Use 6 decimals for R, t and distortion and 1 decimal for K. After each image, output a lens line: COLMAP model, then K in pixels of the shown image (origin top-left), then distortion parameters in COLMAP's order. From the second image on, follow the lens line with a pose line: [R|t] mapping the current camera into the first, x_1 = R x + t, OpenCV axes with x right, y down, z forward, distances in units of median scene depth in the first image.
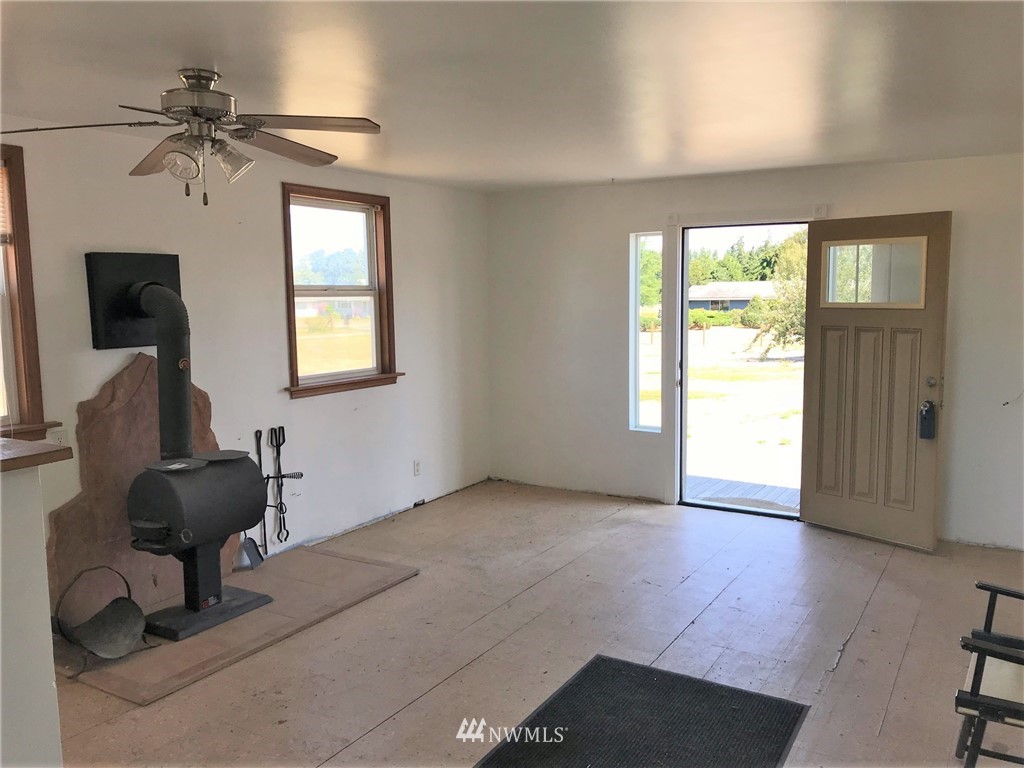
lens RADIAL K [[841.8, 0, 504.1], [0, 841.8, 381.6], [0, 0, 1]] dist [0.009273, -0.001176]
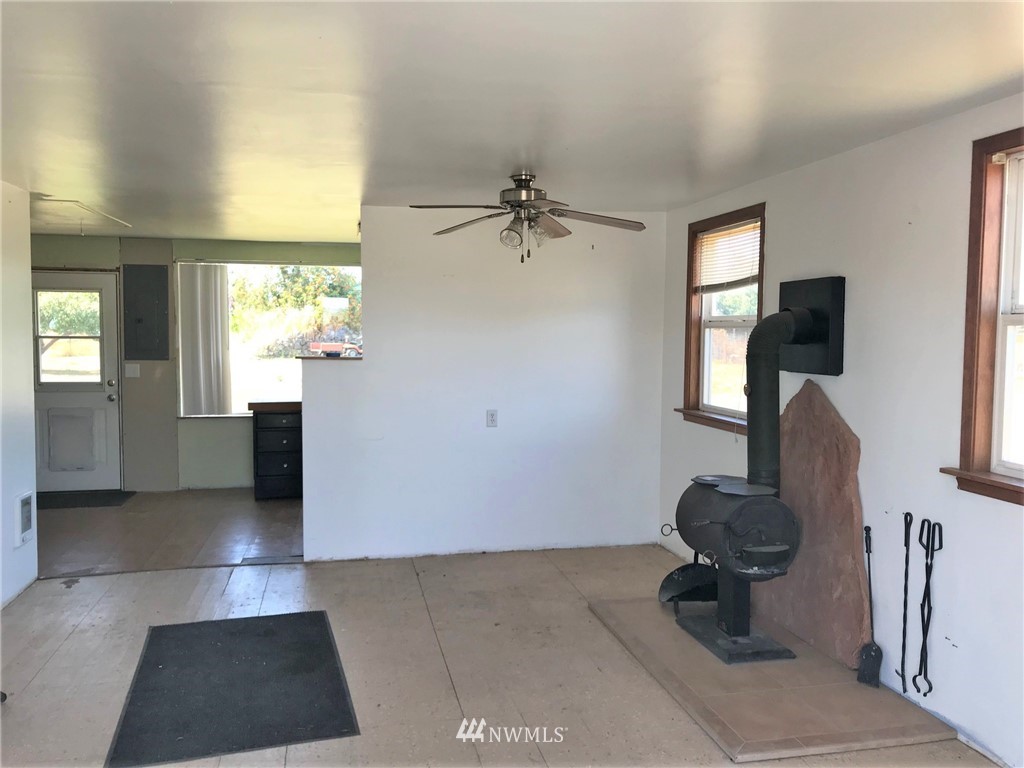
lens RADIAL K [[841.8, 0, 504.1], [0, 841.8, 381.6], [0, 0, 1]] dist [0.009273, -0.001176]
pose [[-0.707897, 0.046069, -0.704812, 0.442214], [-0.082792, 0.985580, 0.147575, -0.127157], [0.701446, 0.162821, -0.693875, 1.233503]]
